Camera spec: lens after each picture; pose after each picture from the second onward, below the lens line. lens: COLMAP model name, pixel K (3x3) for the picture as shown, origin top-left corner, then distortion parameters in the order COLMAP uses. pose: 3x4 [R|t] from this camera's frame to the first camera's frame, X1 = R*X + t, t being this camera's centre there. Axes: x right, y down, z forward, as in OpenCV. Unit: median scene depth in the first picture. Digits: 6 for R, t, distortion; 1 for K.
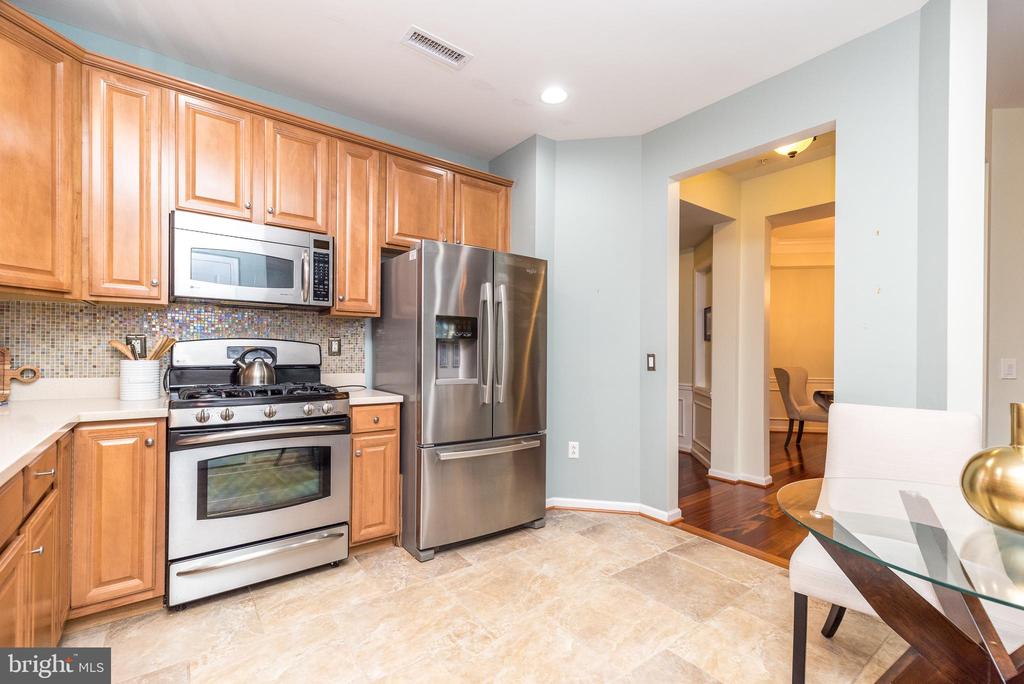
lens RADIAL K [[446.0, 0, 513.0], [0, 446.0, 353.4], [0, 0, 1]] dist [0.004387, 0.000331]
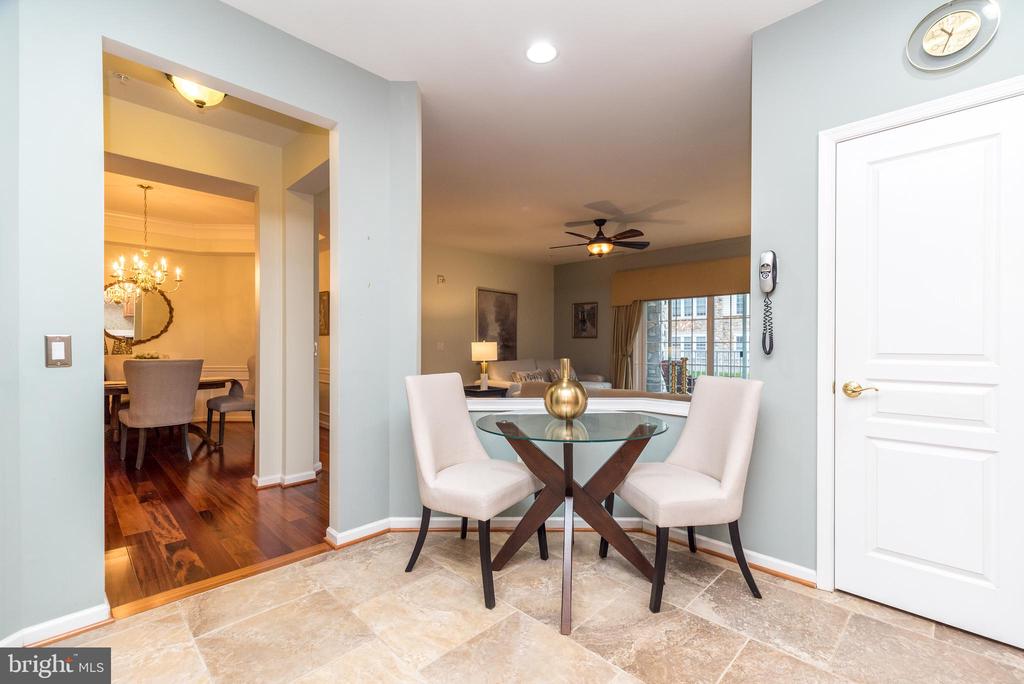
lens RADIAL K [[445.2, 0, 512.1], [0, 445.2, 340.1], [0, 0, 1]] dist [0.005161, 0.000244]
pose [[-0.137079, 0.001336, 0.990559, -0.412054], [0.002938, 0.999995, -0.000942, 0.011584], [-0.990556, 0.002781, -0.137082, 0.704324]]
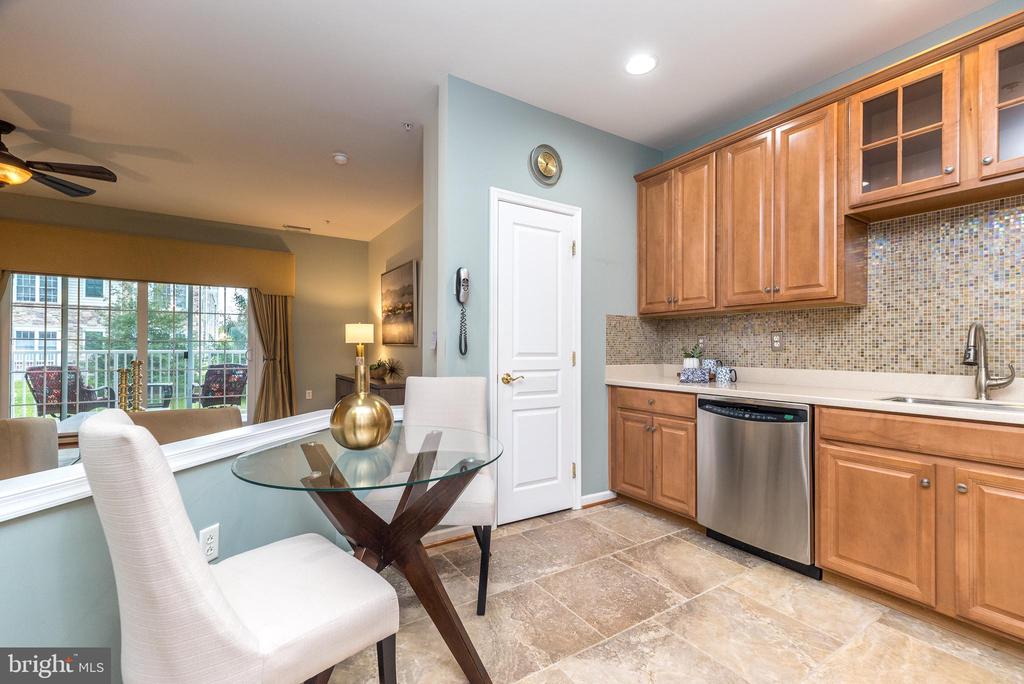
lens RADIAL K [[445.2, 0, 512.1], [0, 445.2, 340.1], [0, 0, 1]] dist [0.005161, 0.000244]
pose [[-0.997000, -0.014919, 0.075950, 0.229883], [-0.015580, 0.999846, -0.008120, 0.012465], [-0.075818, -0.009279, -0.997079, 1.135024]]
